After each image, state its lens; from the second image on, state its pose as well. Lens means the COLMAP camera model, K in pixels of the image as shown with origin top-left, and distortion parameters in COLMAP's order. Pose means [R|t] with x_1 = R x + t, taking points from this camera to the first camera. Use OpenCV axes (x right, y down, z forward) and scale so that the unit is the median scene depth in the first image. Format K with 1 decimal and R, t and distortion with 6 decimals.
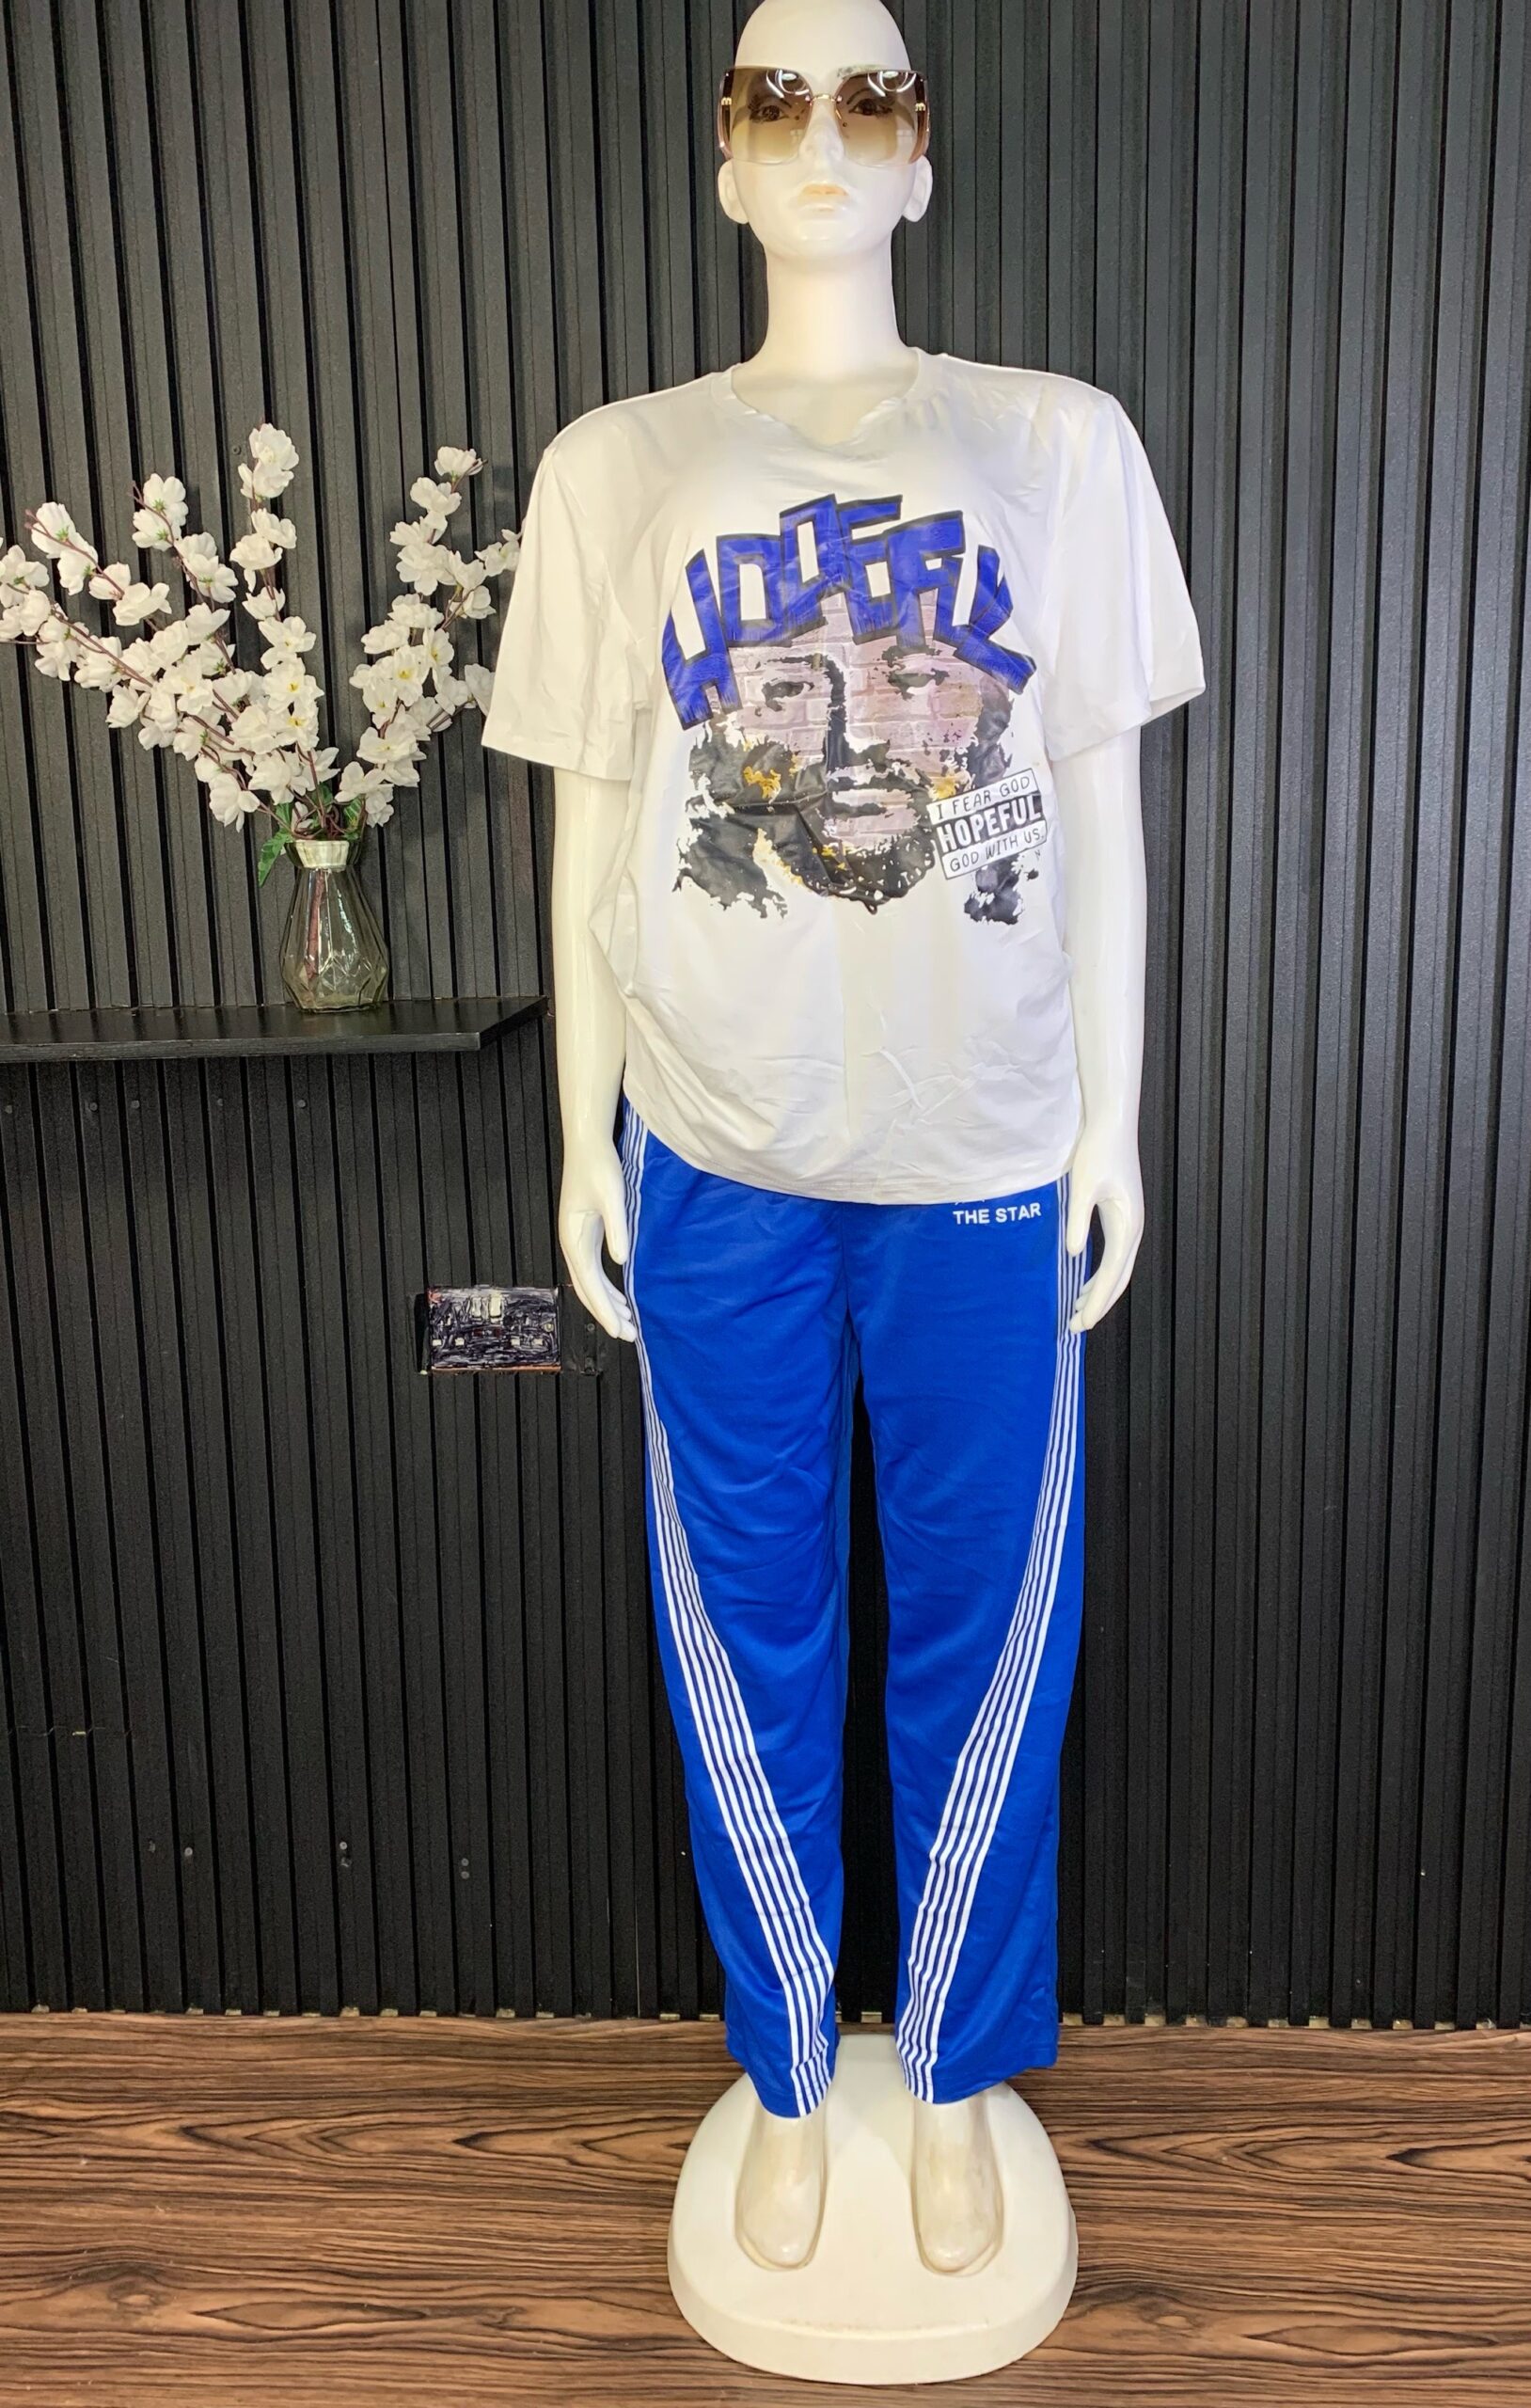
lens RADIAL K [[1818.1, 0, 782.4], [0, 1818.1, 1202.0], [0, 0, 1]] dist [0.015459, 0.002563]
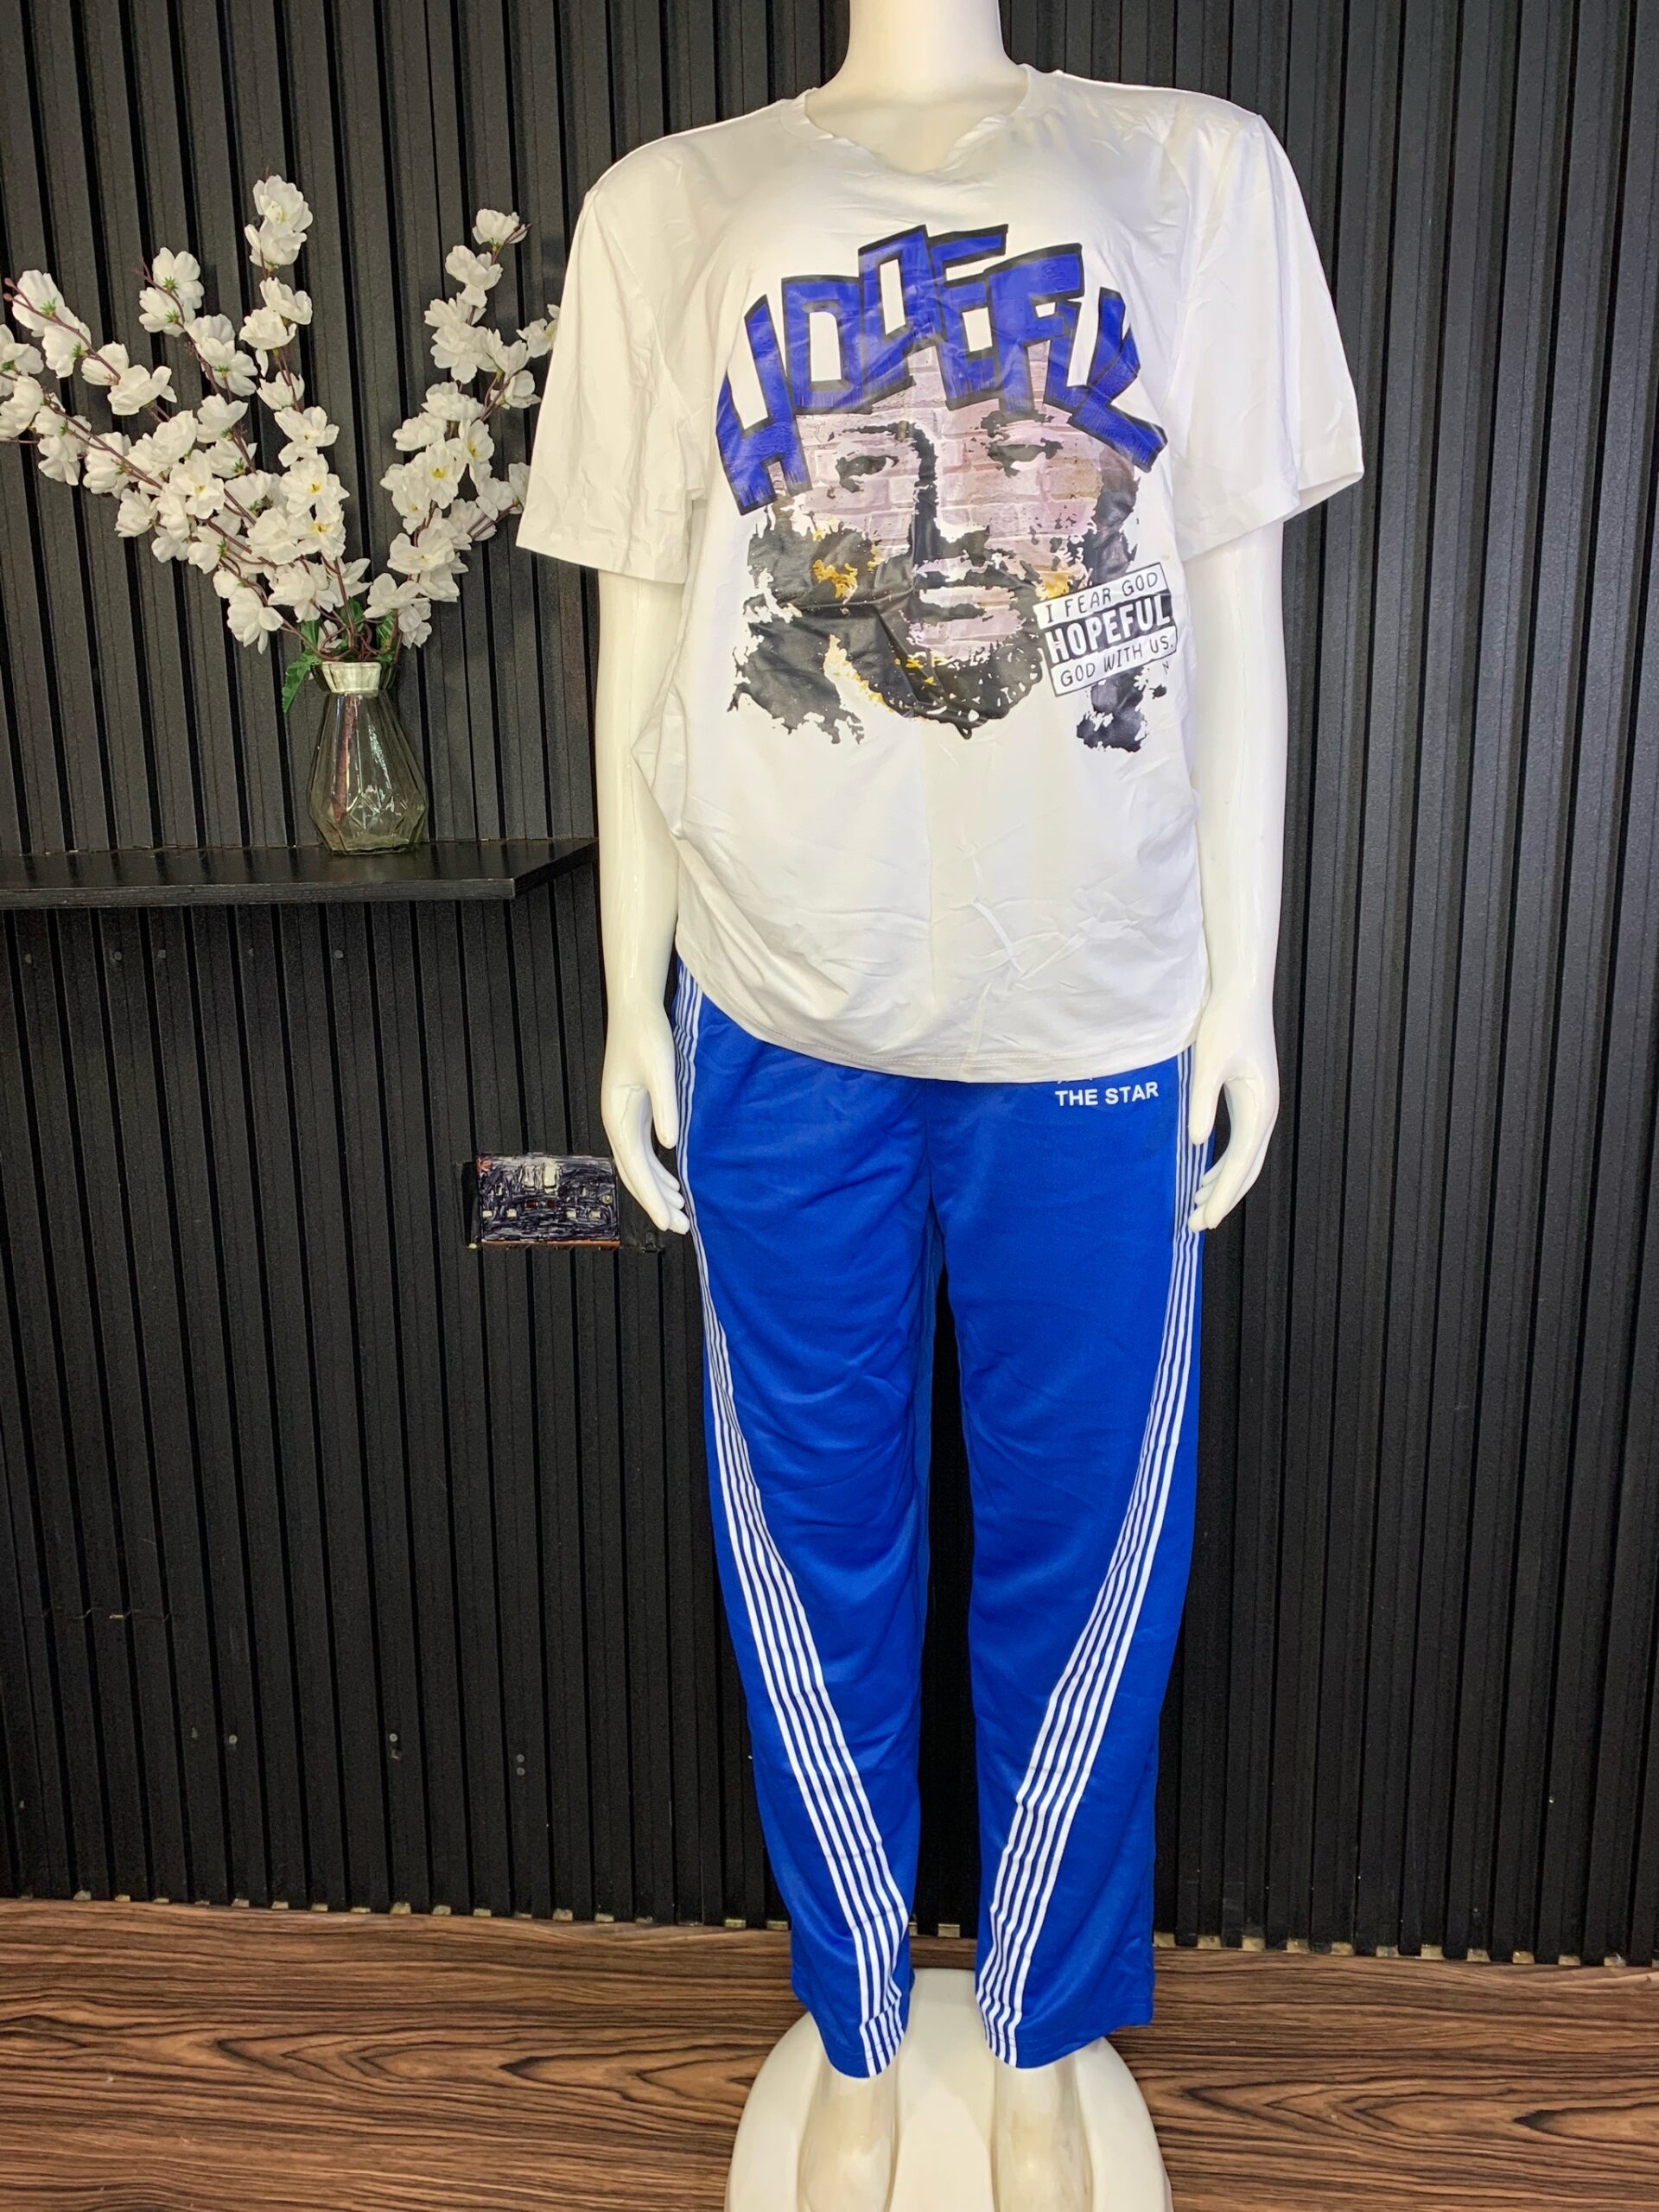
lens RADIAL K [[1687.1, 0, 820.5], [0, 1687.1, 1102.3], [0, 0, 1]] dist [-0.004022, 0.021026]
pose [[0.999465, 0.009438, -0.031327, 0.006668], [-0.008163, 0.999144, 0.040558, -0.017223], [0.031683, -0.040281, 0.998686, 0.167153]]
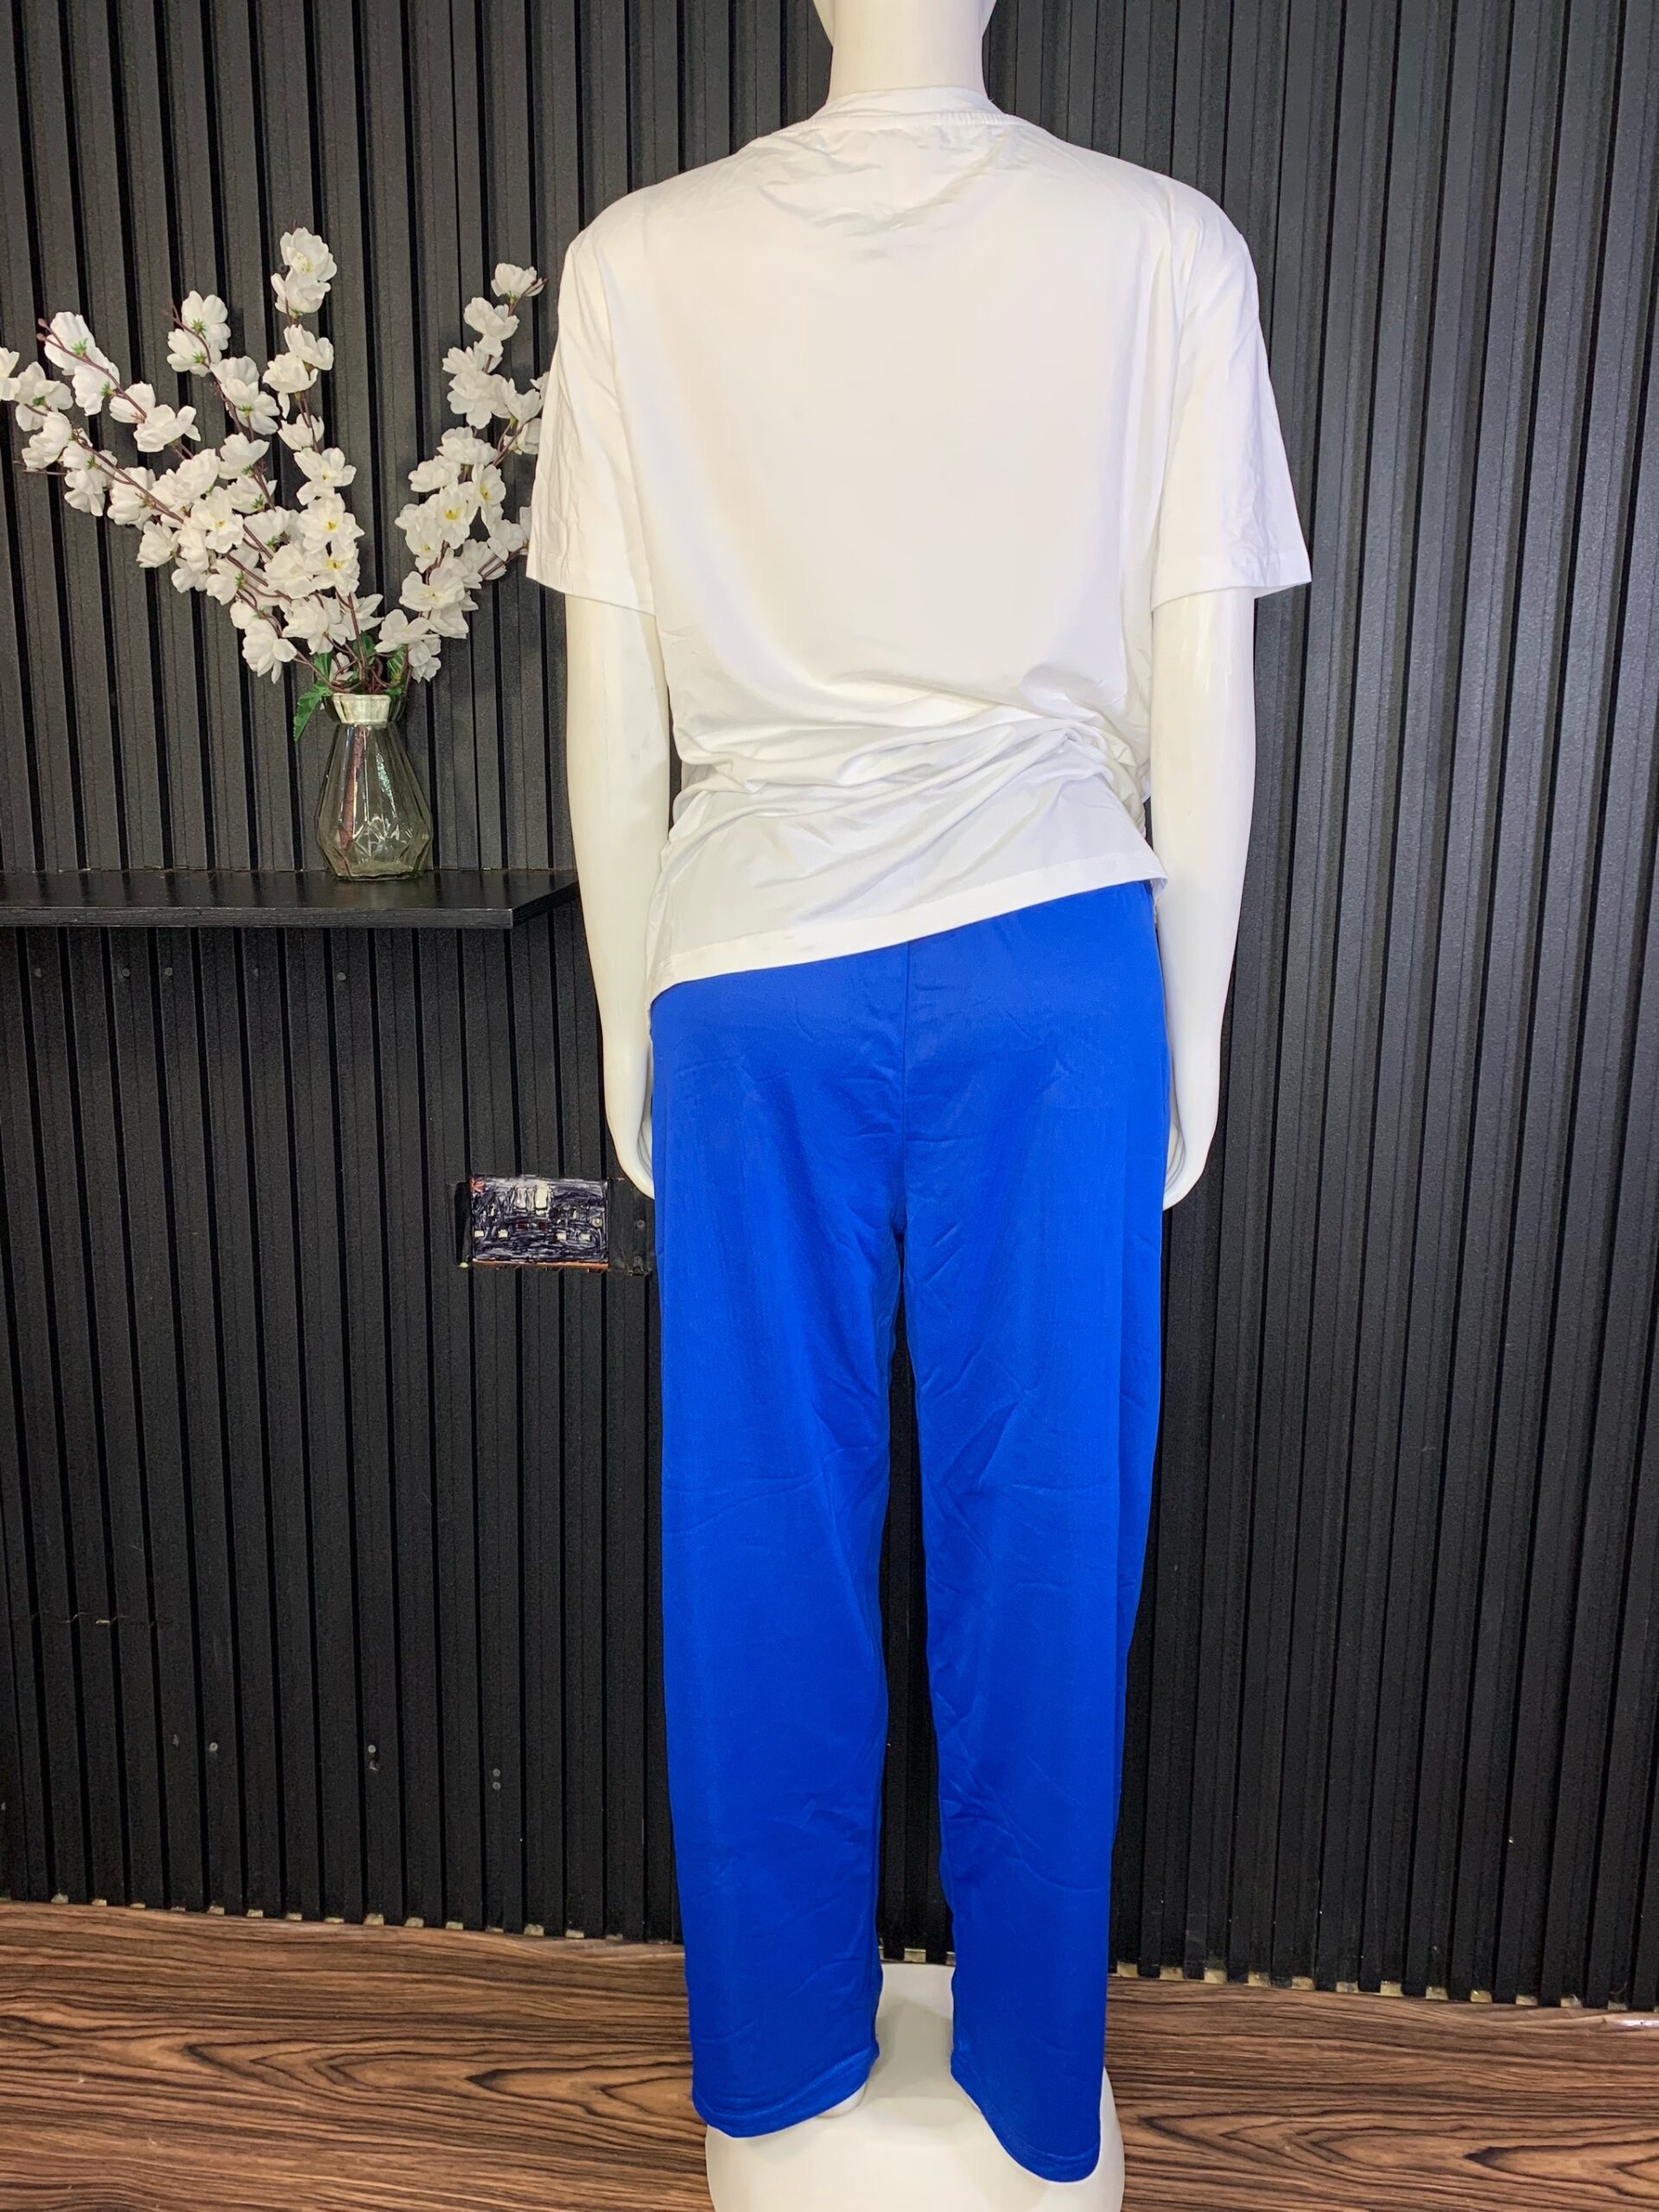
lens RADIAL K [[1687.1, 0, 824.1], [0, 1687.1, 1099.8], [0, 0, 1]] dist [-0.004022, 0.021026]
pose [[0.998879, 0.034541, -0.032373, 0.016586], [-0.033827, 0.999178, 0.022356, -0.019772], [0.033118, -0.021236, 0.999226, 0.147137]]
